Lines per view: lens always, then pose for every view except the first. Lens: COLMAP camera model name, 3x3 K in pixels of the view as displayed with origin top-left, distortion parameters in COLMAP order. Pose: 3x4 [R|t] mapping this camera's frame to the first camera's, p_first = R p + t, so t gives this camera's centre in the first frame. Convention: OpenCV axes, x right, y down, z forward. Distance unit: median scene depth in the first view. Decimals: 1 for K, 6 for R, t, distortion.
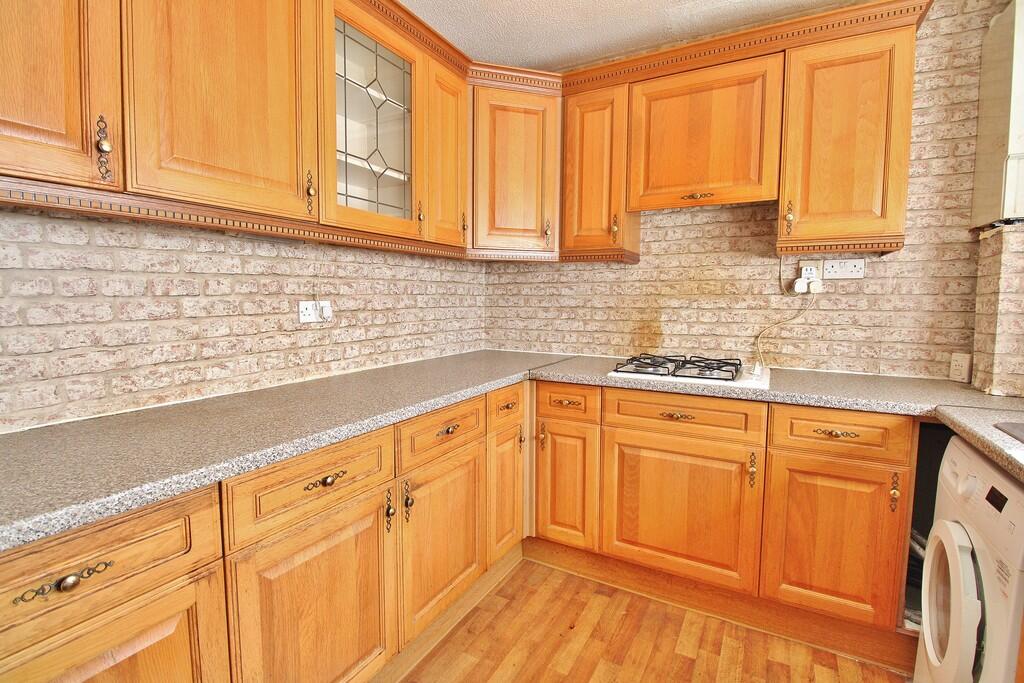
lens RADIAL K [[480.4, 0, 502.6], [0, 480.4, 337.9], [0, 0, 1]] dist [-0.008738, -0.009128]
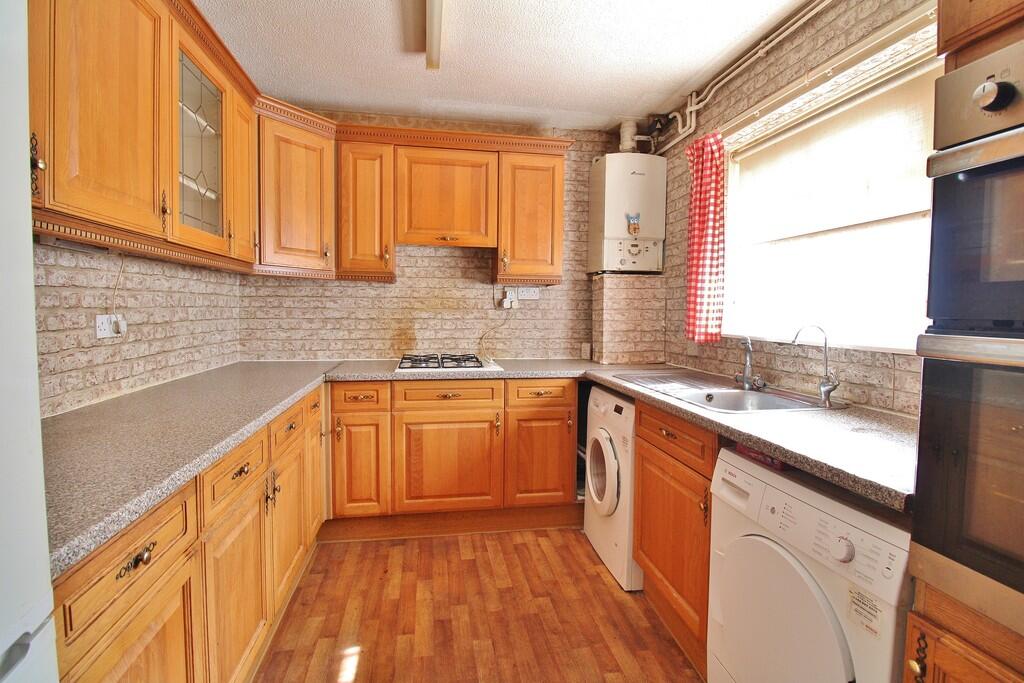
lens RADIAL K [[480.4, 0, 511.8], [0, 480.4, 334.5], [0, 0, 1]] dist [-0.008738, -0.009128]
pose [[0.771273, -0.028184, 0.635880, -0.377032], [0.044786, 0.998946, -0.010044, 0.005576], [-0.634927, 0.036225, 0.771722, -0.206601]]
